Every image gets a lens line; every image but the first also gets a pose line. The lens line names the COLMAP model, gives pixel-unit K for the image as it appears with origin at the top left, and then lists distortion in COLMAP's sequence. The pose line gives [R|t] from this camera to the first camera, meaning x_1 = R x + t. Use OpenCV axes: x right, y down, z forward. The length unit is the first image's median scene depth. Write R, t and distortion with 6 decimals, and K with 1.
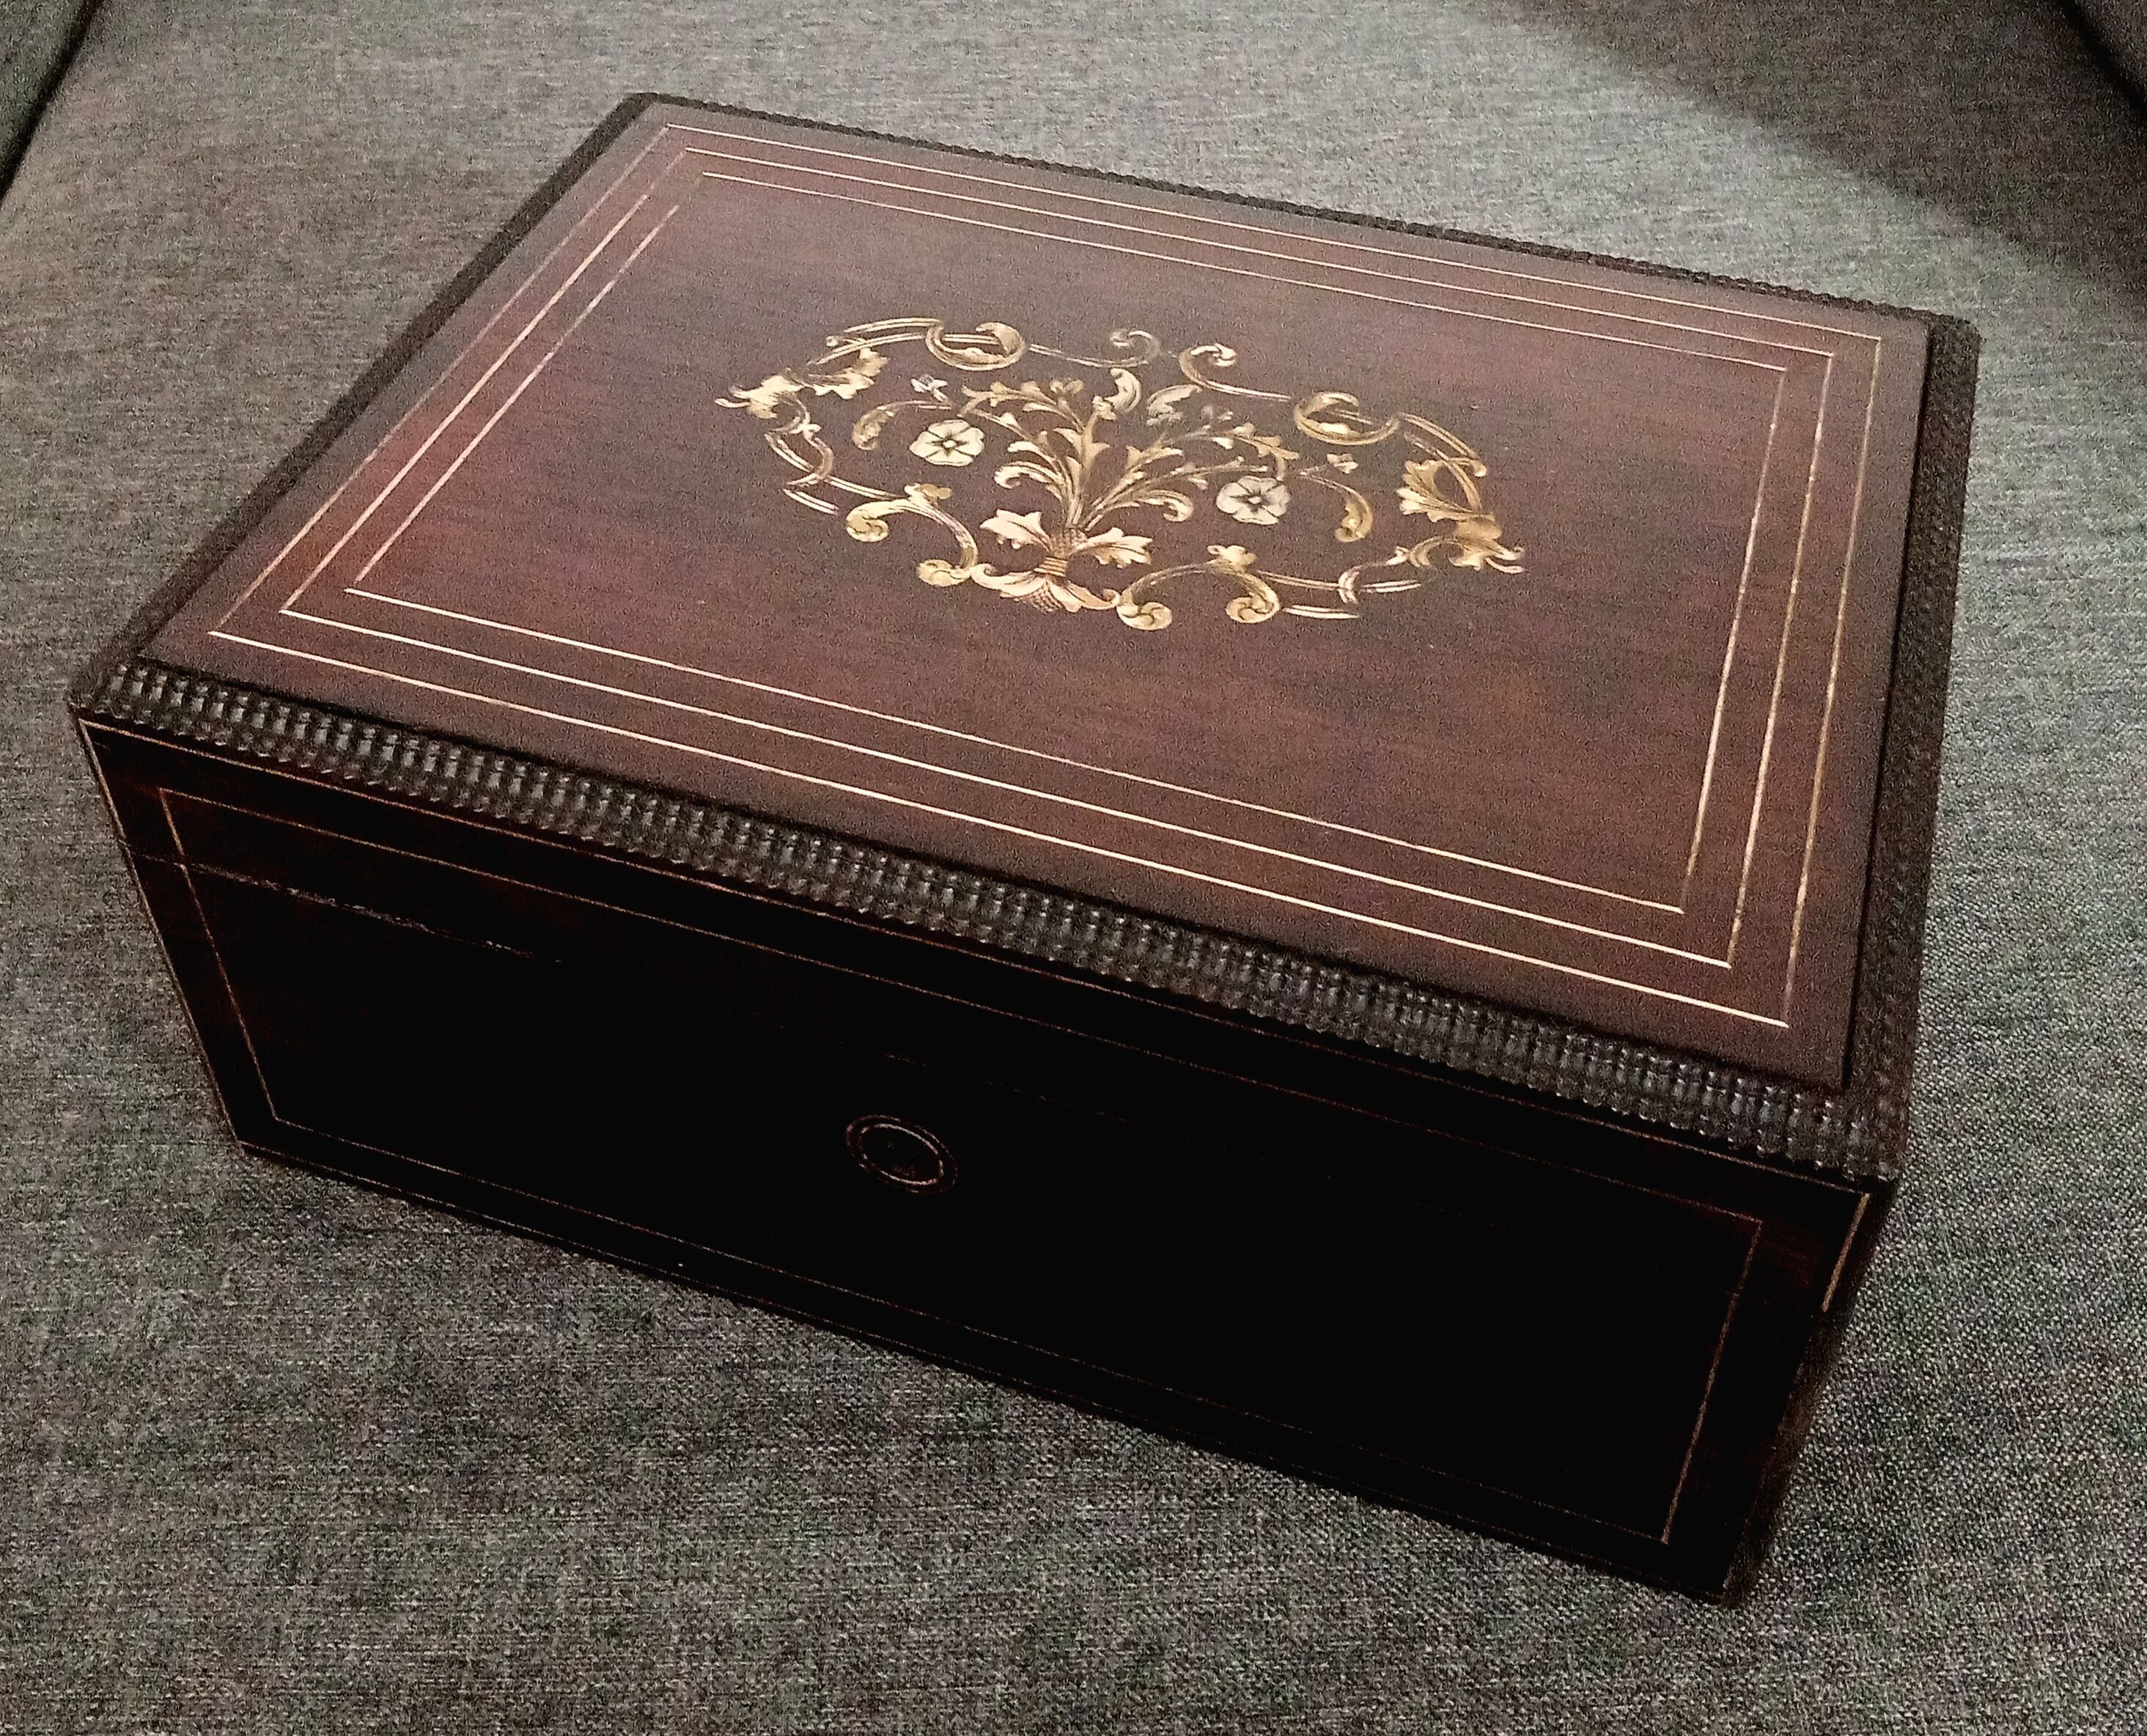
lens RADIAL K [[2257.2, 0, 1070.3], [0, 2257.2, 851.5], [0, 0, 1]] dist [-0.000732, 0.000000]
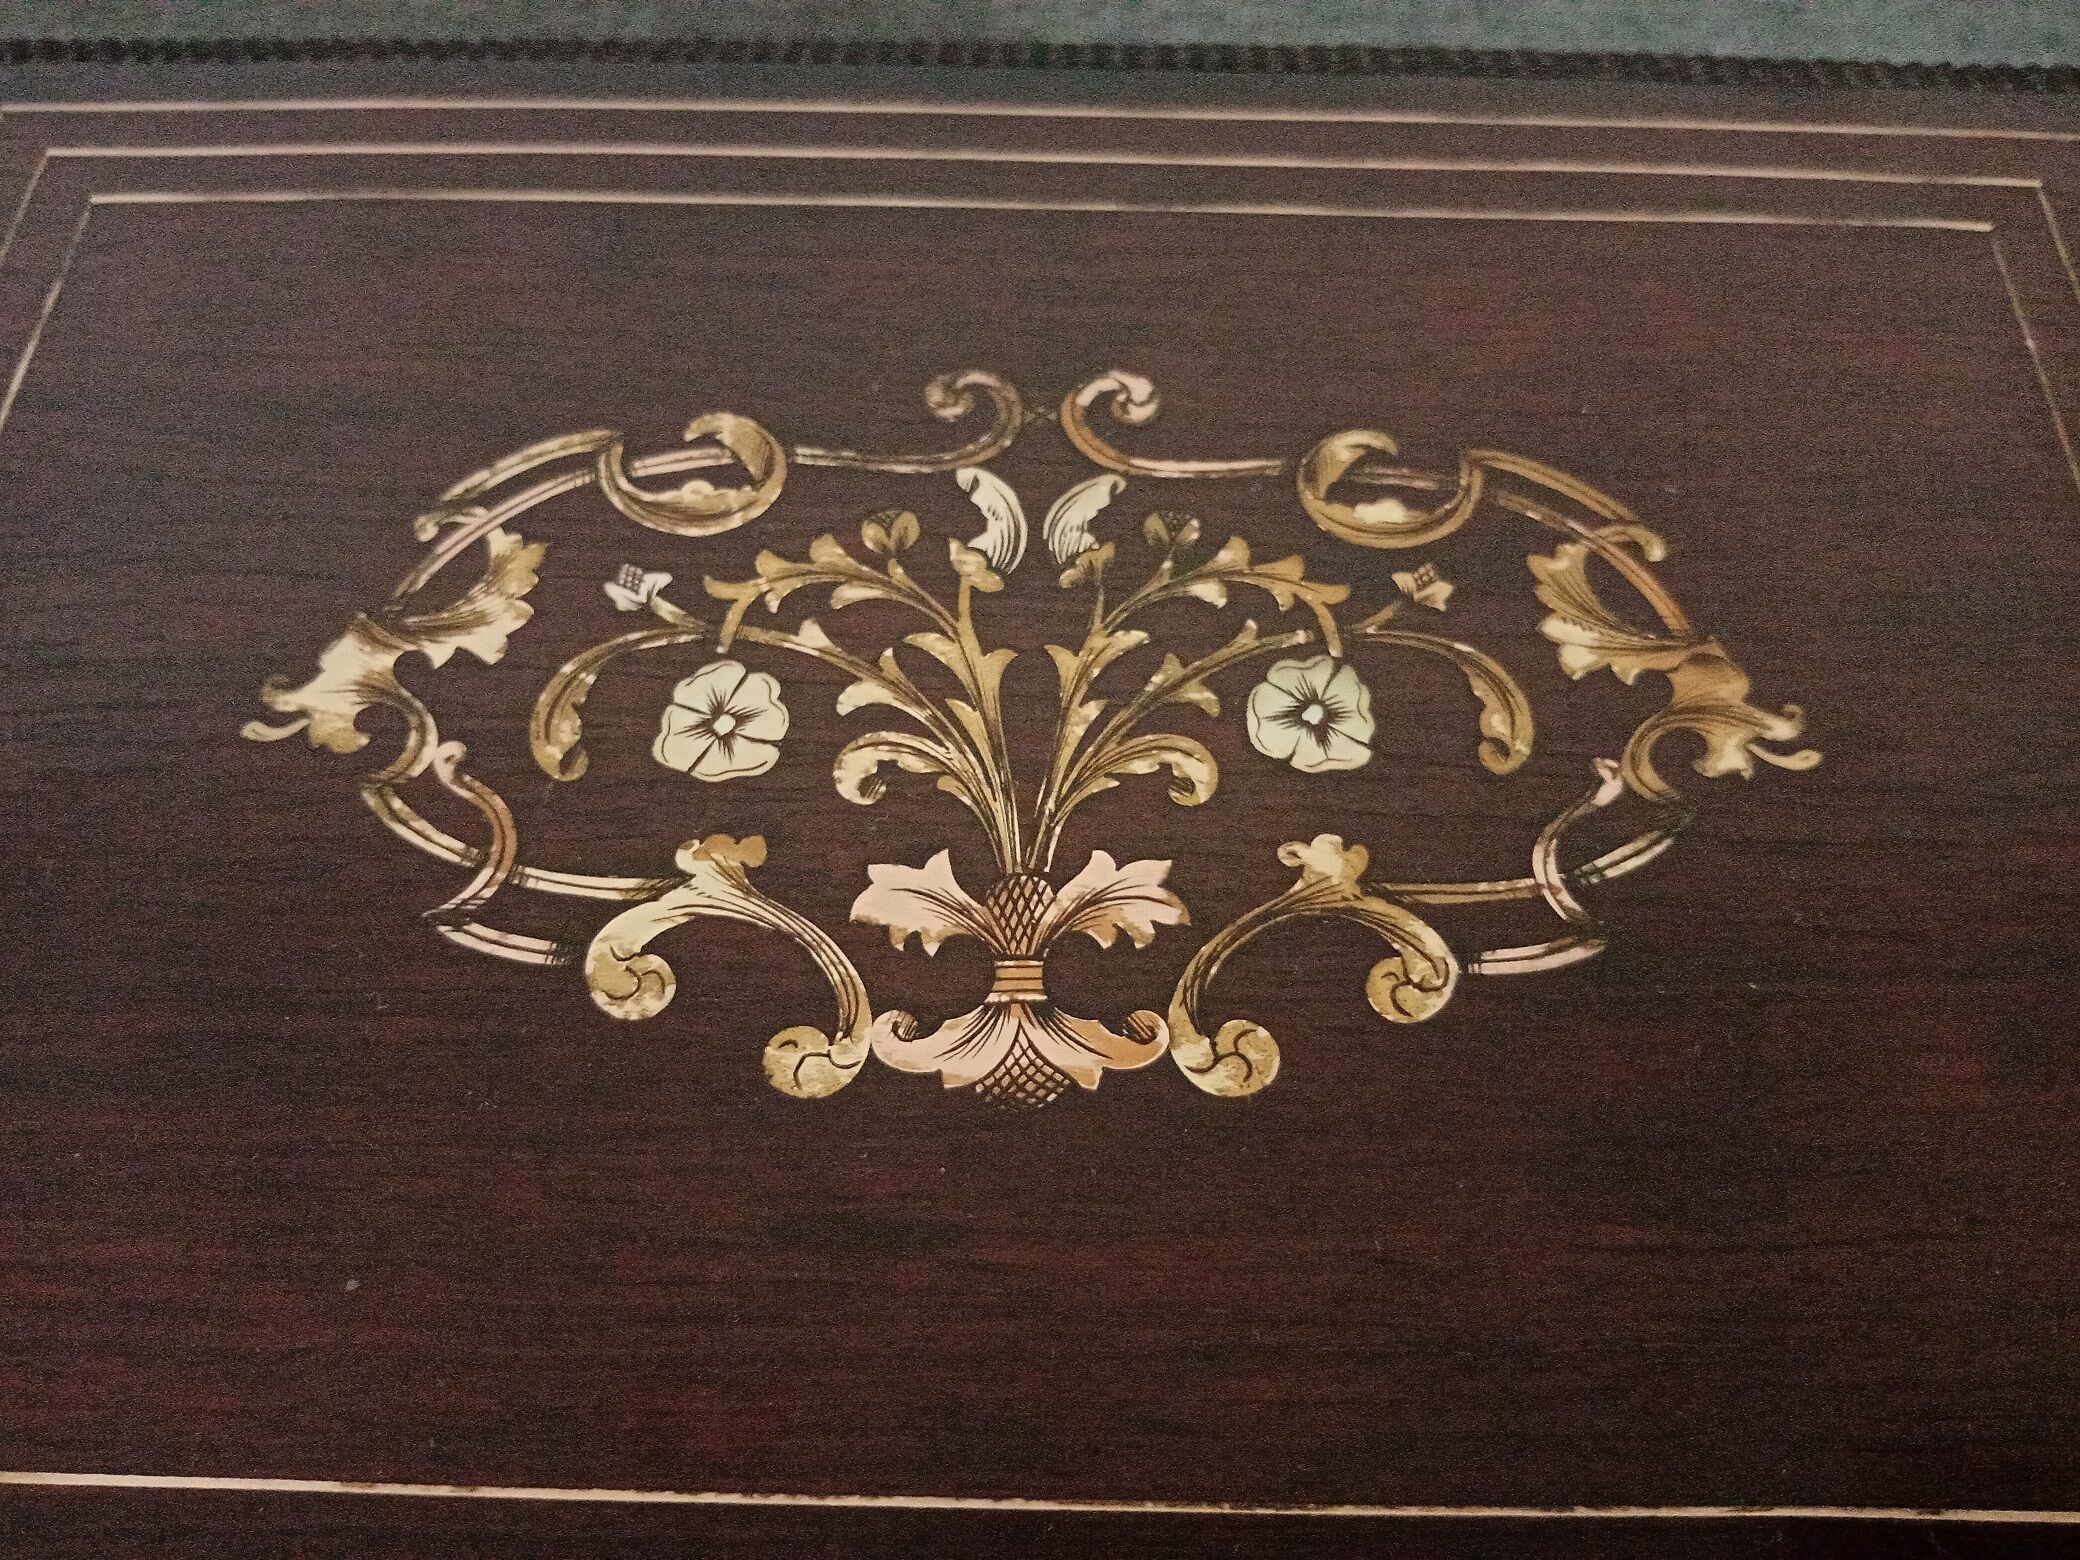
lens RADIAL K [[1917.1, 0, 1031.6], [0, 1917.1, 780.6], [0, 0, 1]] dist [-0.022771, 0.000000]
pose [[0.954910, -0.249465, 0.160981, -0.060650], [0.210380, 0.951138, 0.226000, -0.256506], [-0.209495, -0.181942, 0.960734, 0.563206]]
